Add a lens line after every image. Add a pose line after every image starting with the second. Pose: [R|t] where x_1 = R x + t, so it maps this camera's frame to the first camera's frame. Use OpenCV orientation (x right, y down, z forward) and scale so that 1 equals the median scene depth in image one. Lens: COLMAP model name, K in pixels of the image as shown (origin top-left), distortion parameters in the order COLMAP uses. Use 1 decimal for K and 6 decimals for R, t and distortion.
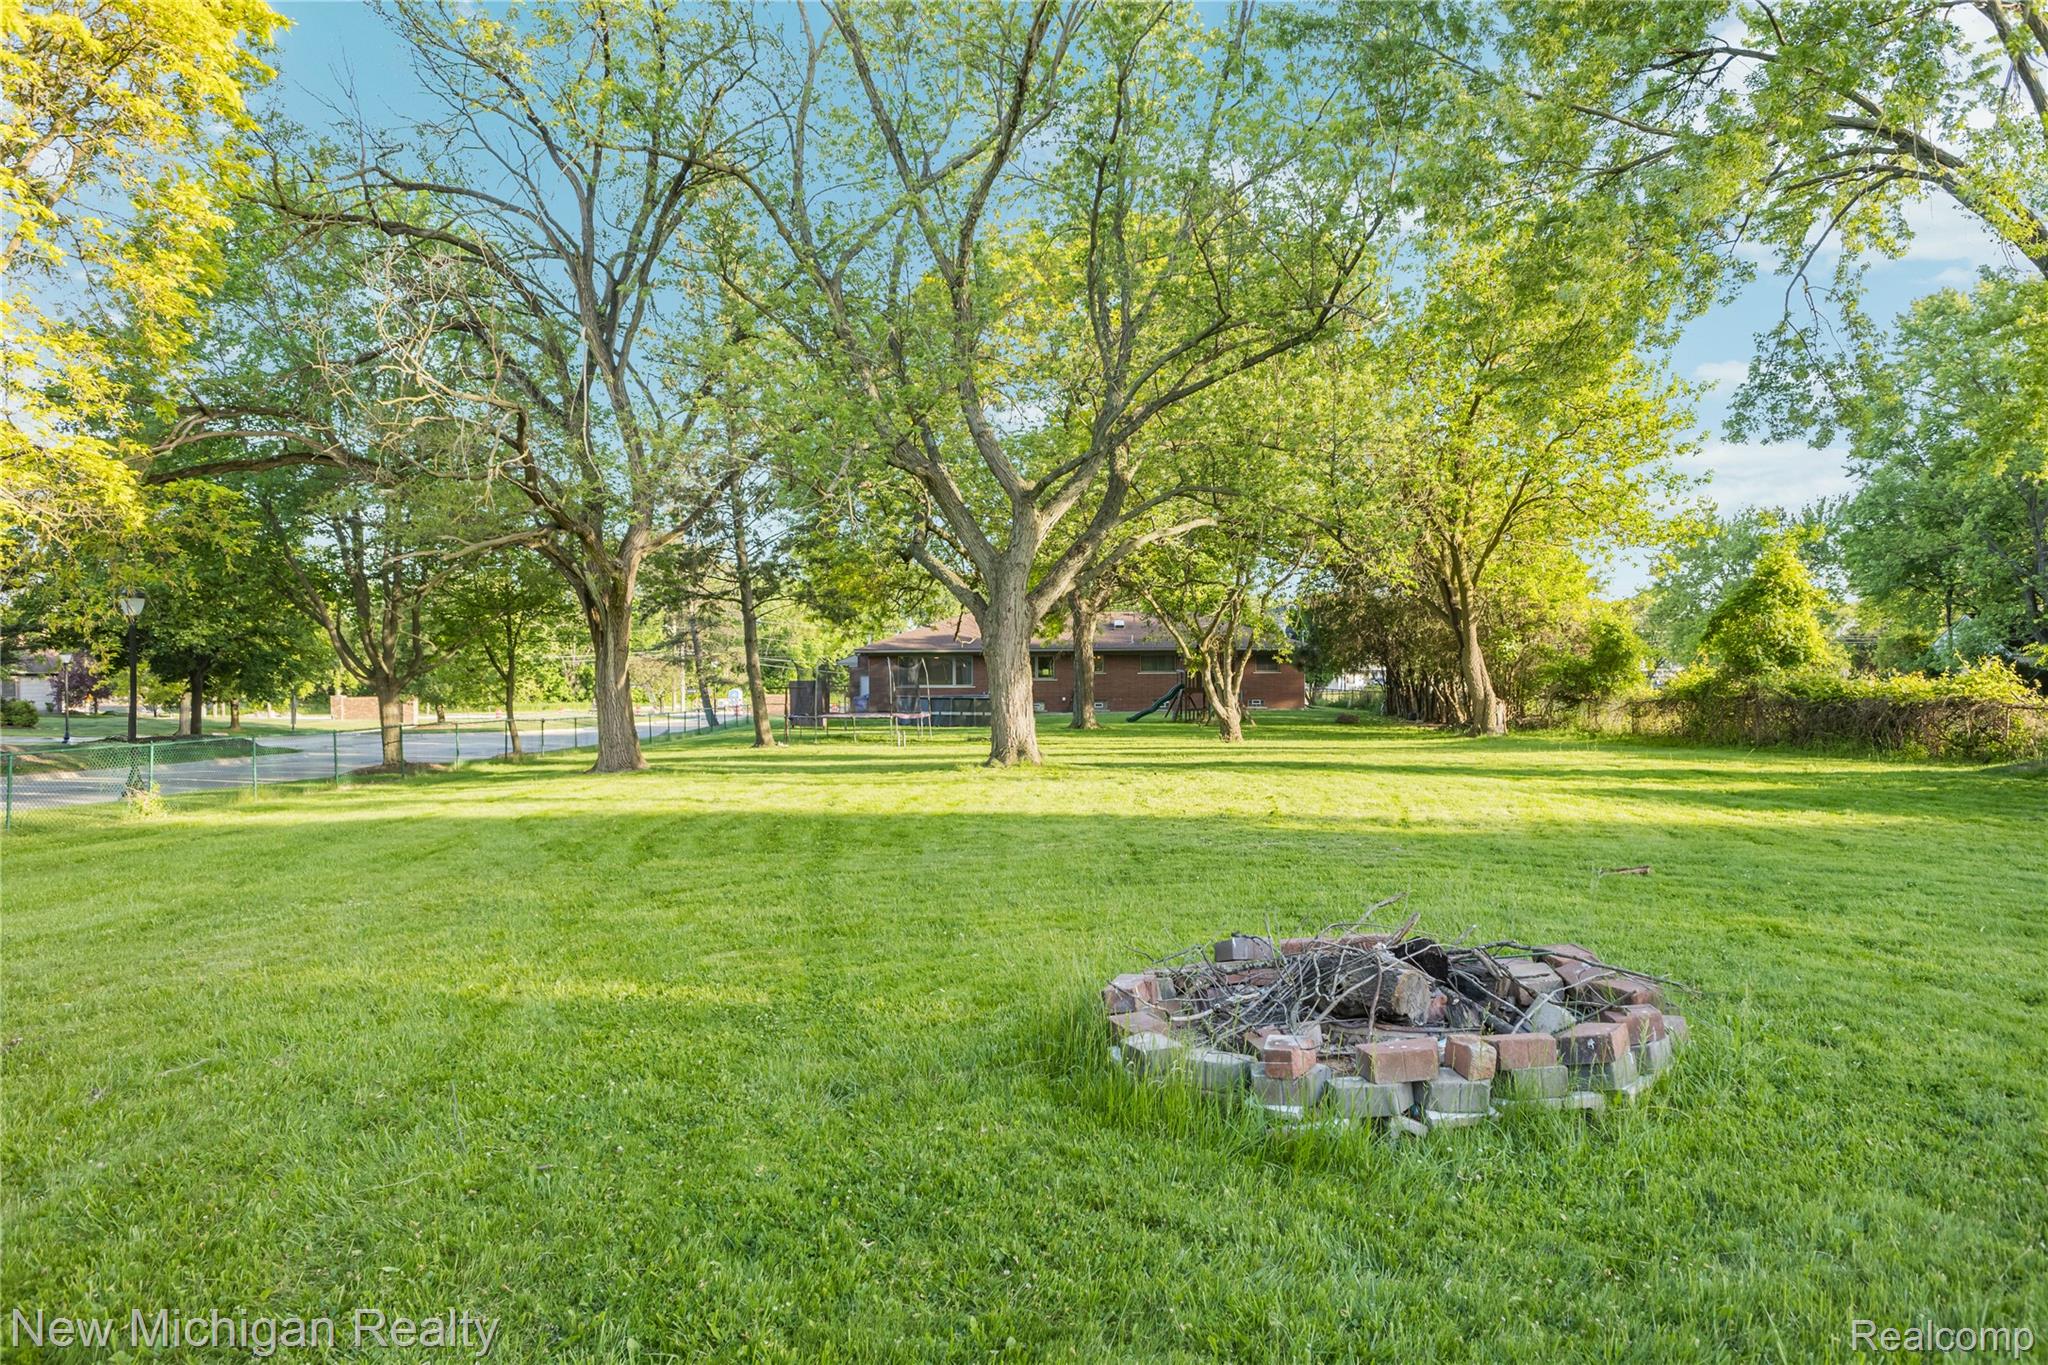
lens RADIAL K [[1458.6, 0, 1005.9], [0, 1458.6, 714.9], [0, 0, 1]] dist [0.001380, -0.002980]
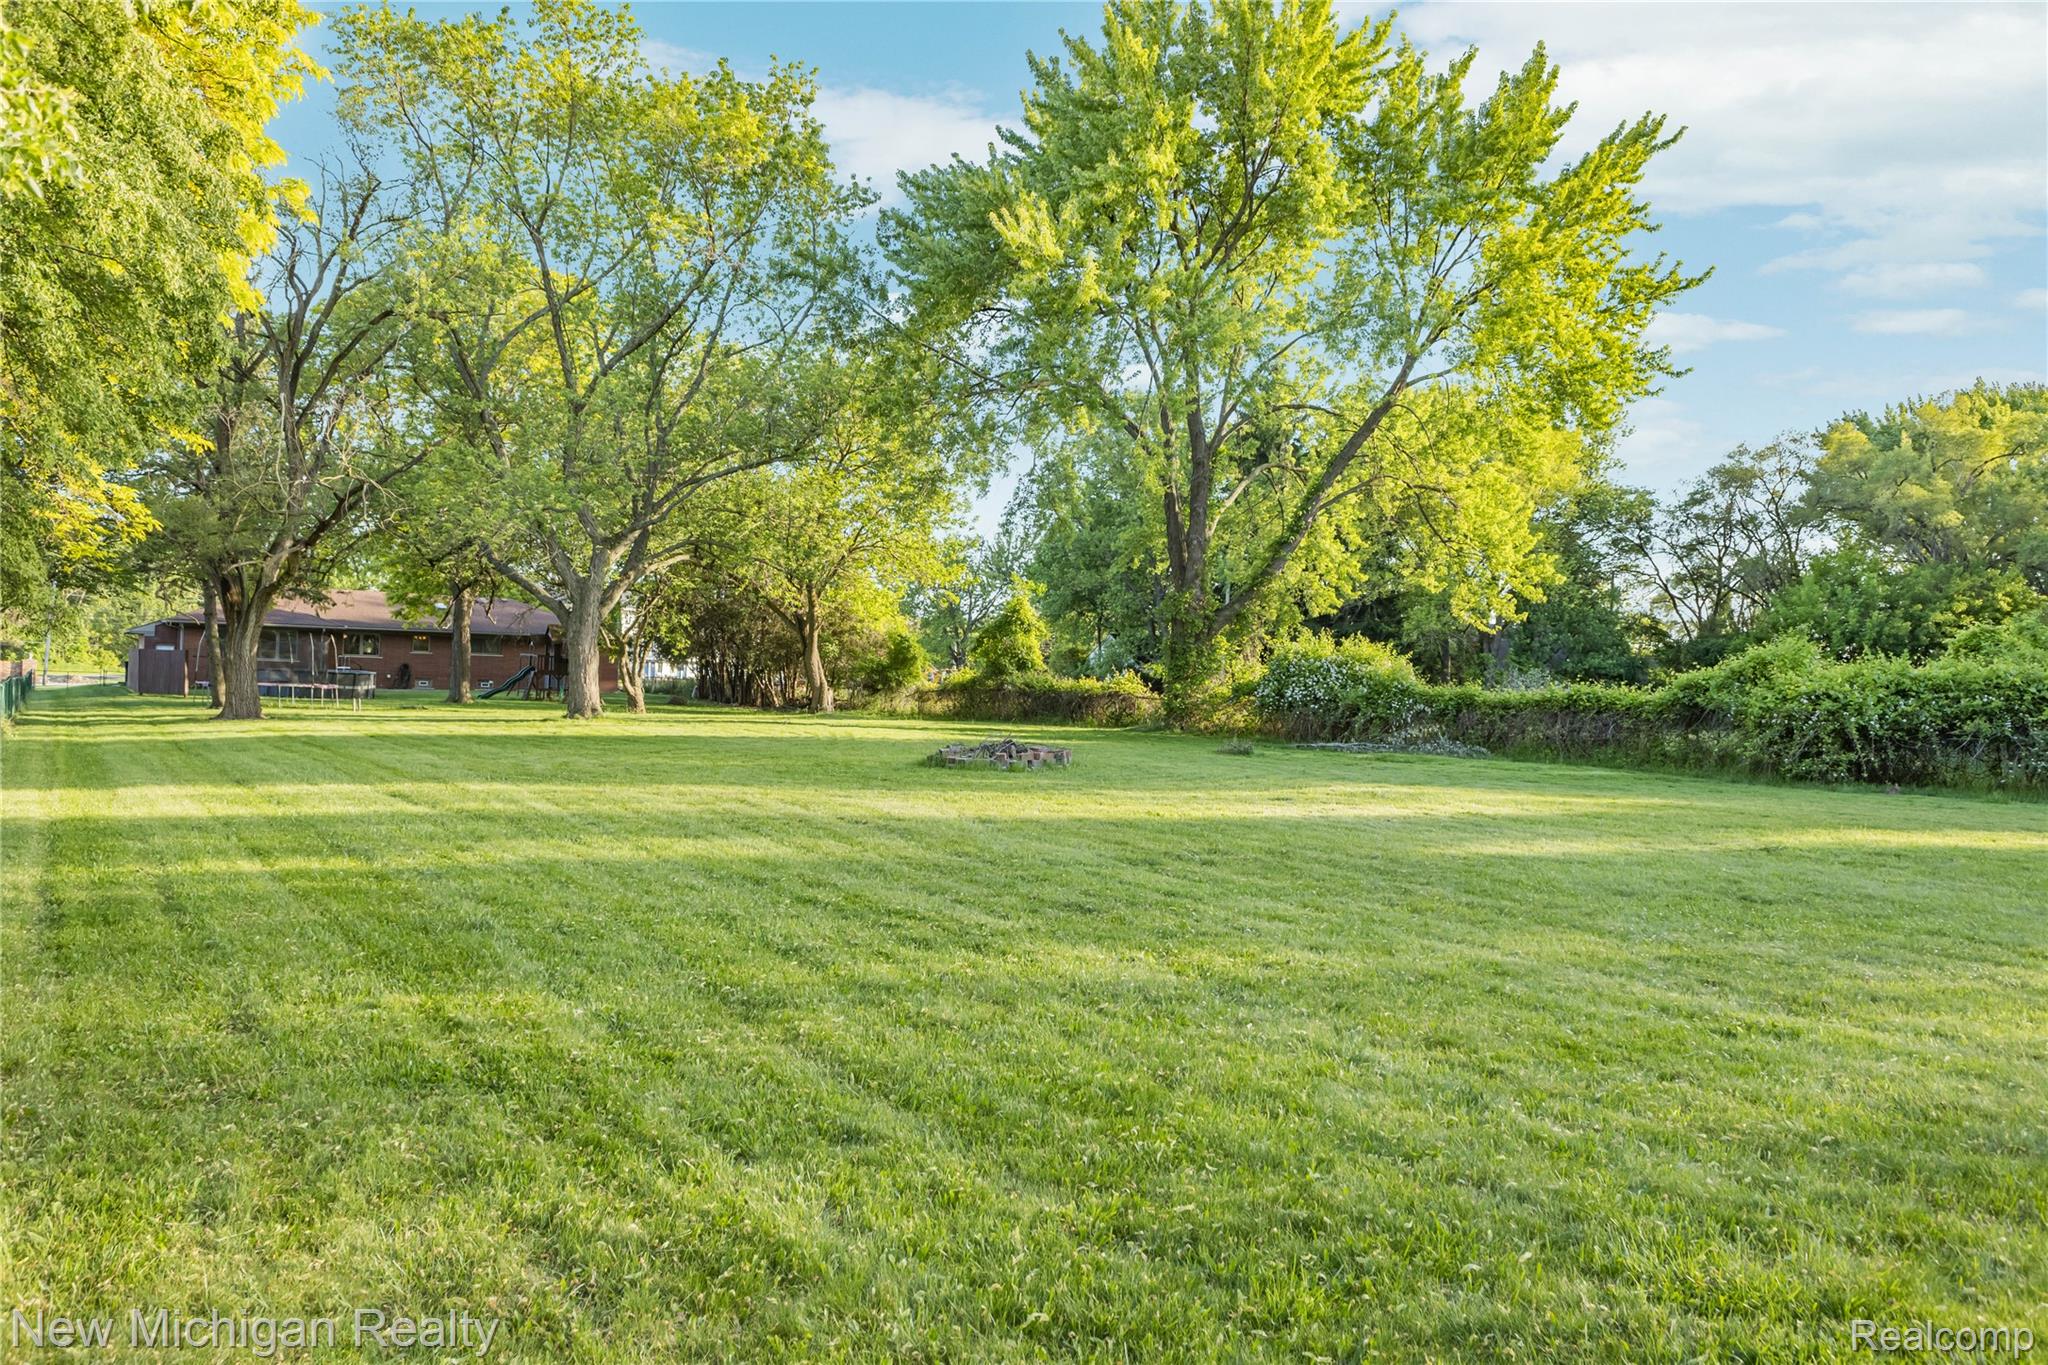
lens RADIAL K [[1593.6, 0, 1024.2], [0, 1593.6, 684.2], [0, 0, 1]] dist [-0.000904, -0.000316]
pose [[0.861280, 0.031601, 0.507146, -0.266179], [-0.024235, 0.999483, -0.021121, 0.014156], [-0.507552, 0.005901, 0.861601, -0.386773]]
